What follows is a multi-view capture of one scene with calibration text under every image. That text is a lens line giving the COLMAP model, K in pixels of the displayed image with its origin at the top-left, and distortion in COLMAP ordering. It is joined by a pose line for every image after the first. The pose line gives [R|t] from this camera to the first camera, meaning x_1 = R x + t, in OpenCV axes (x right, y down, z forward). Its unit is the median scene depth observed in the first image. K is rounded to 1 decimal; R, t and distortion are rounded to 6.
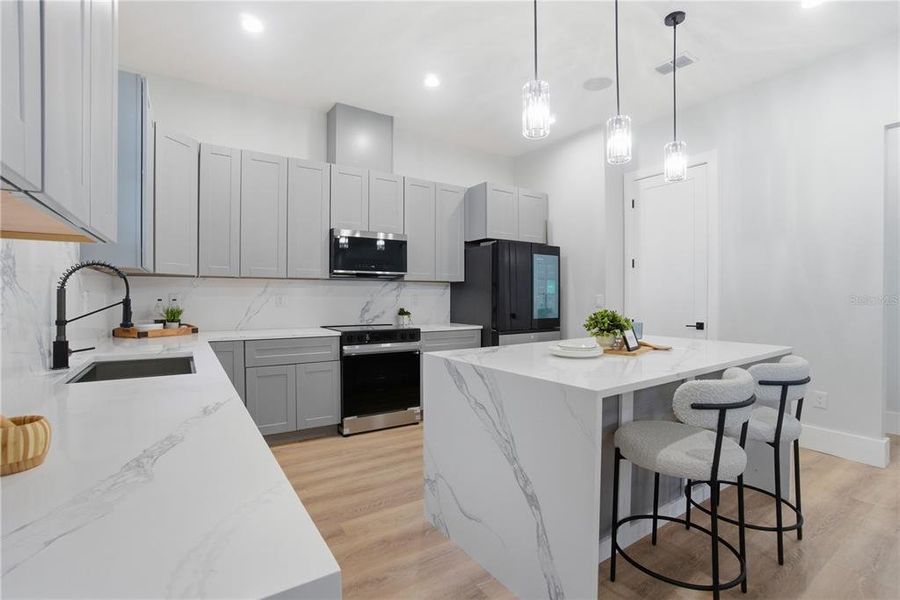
lens RADIAL K [[407.6, 0, 437.8], [0, 407.6, 300.8], [0, 0, 1]] dist [-0.048359, 0.013616]
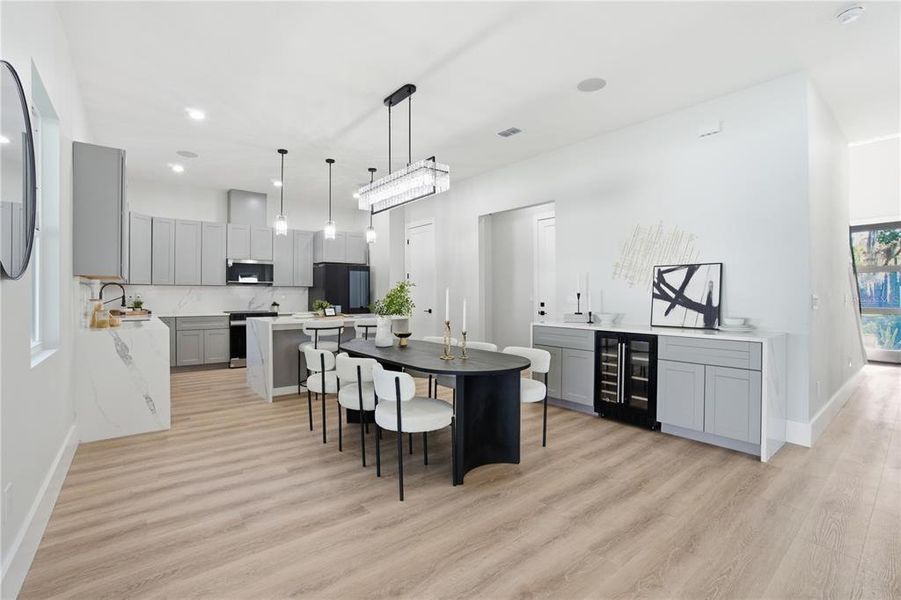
lens RADIAL K [[401.1, 0, 442.8], [0, 401.1, 294.8], [0, 0, 1]] dist [-0.049753, 0.012884]
pose [[0.994692, -0.001805, 0.102877, 0.524513], [0.002874, 0.999943, -0.010249, 0.009325], [-0.102852, 0.010491, 0.994641, -0.883060]]
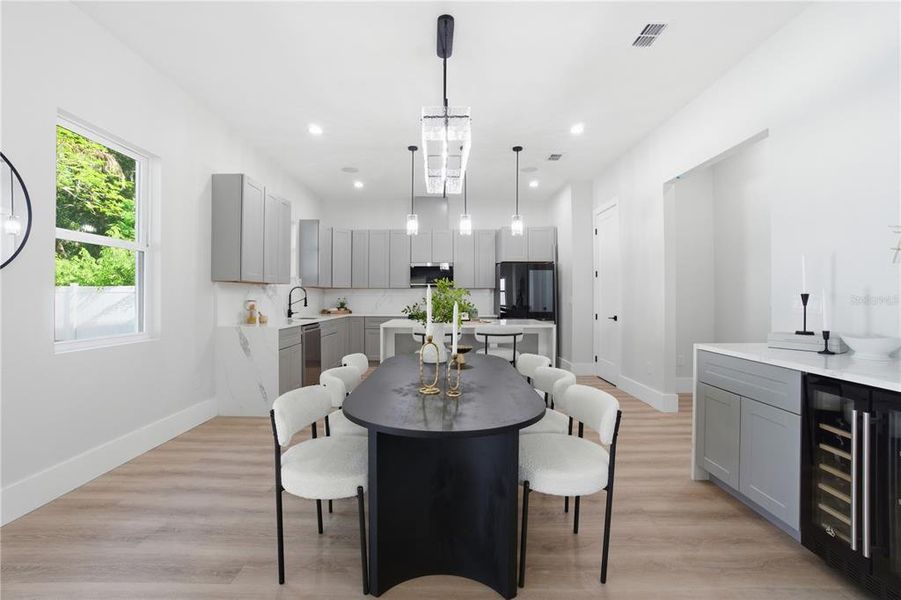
lens RADIAL K [[401.1, 0, 447.9], [0, 401.1, 294.3], [0, 0, 1]] dist [-0.049753, 0.012884]
pose [[0.844123, -0.003921, -0.536136, 0.914013], [-0.007021, 0.999807, -0.018366, 0.008681], [0.536104, 0.019267, 0.843932, -0.531970]]
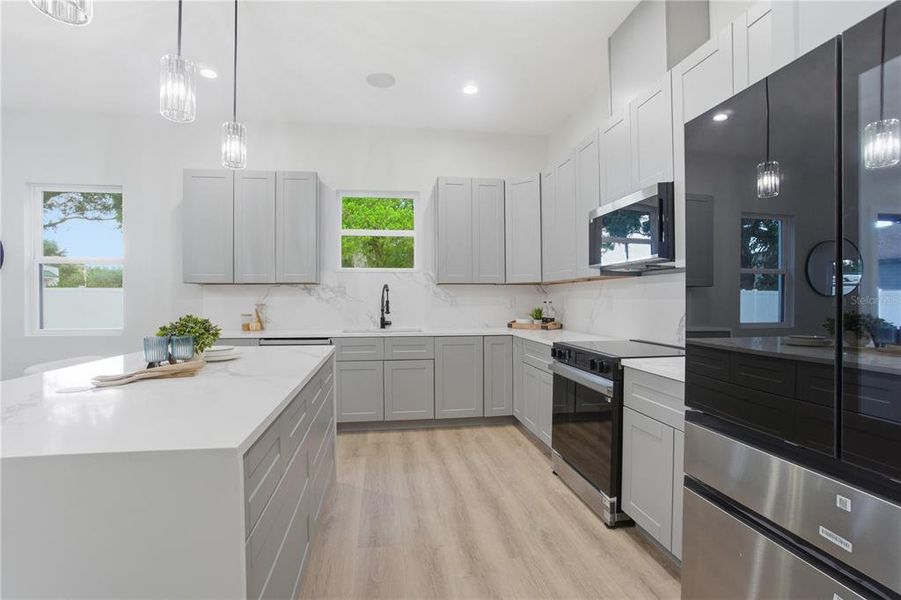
lens RADIAL K [[408.0, 0, 454.0], [0, 408.0, 297.1], [0, 0, 1]] dist [-0.048359, 0.013616]
pose [[-0.385535, -0.004466, -0.922682, 0.550034], [-0.007149, 0.999973, -0.001853, -0.012017], [0.922665, 0.005882, -0.385557, 1.034642]]
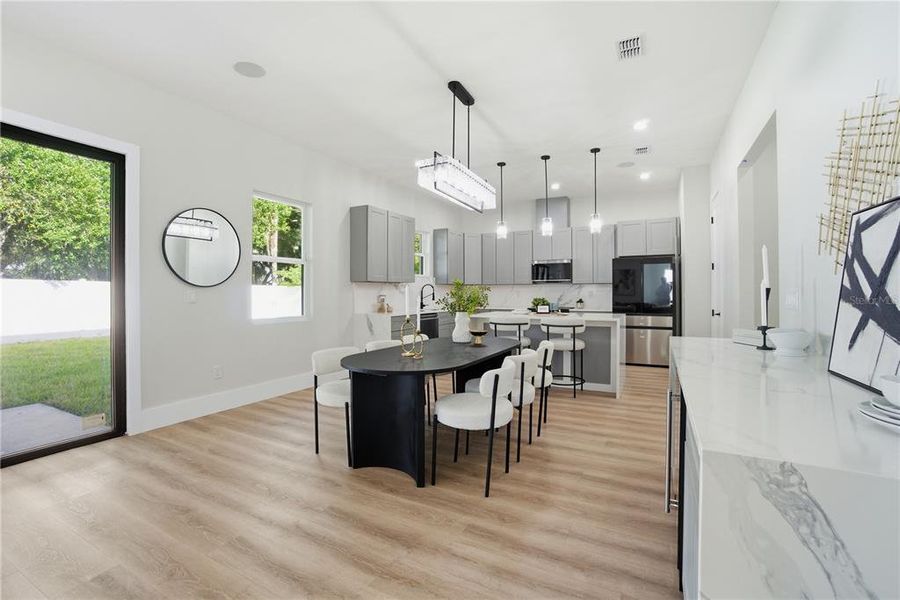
lens RADIAL K [[400.6, 0, 447.3], [0, 400.6, 290.8], [0, 0, 1]] dist [-0.049753, 0.012884]
pose [[0.493577, -0.005773, -0.869683, 1.335548], [-0.007959, 0.999906, -0.011154, 0.007906], [0.869666, 0.012427, 0.493485, -0.425393]]
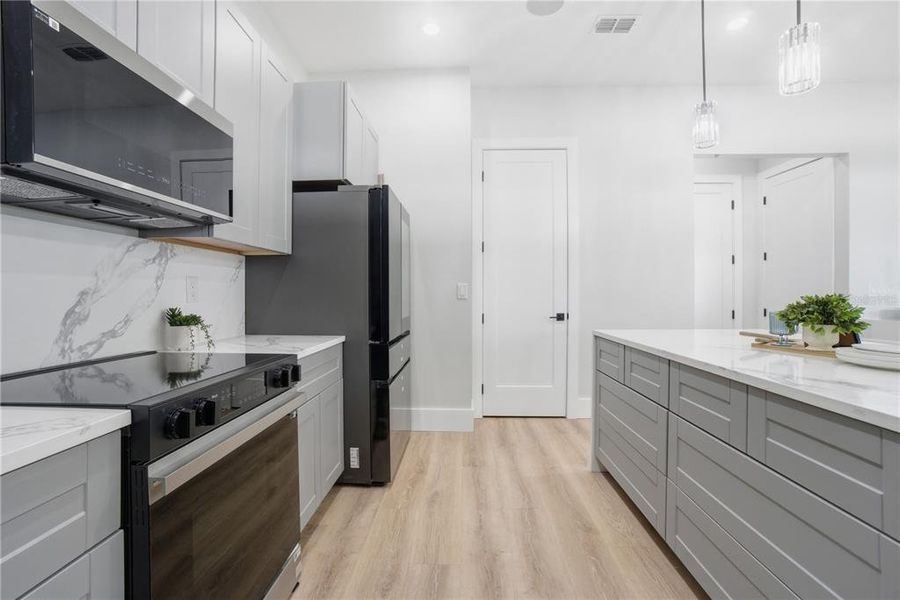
lens RADIAL K [[407.6, 0, 450.2], [0, 407.6, 296.4], [0, 0, 1]] dist [-0.048359, 0.013616]
pose [[0.582082, -0.006134, 0.813107, -0.290969], [0.012929, 0.999915, -0.001712, 0.012346], [-0.813027, 0.011509, 0.582112, 0.646821]]
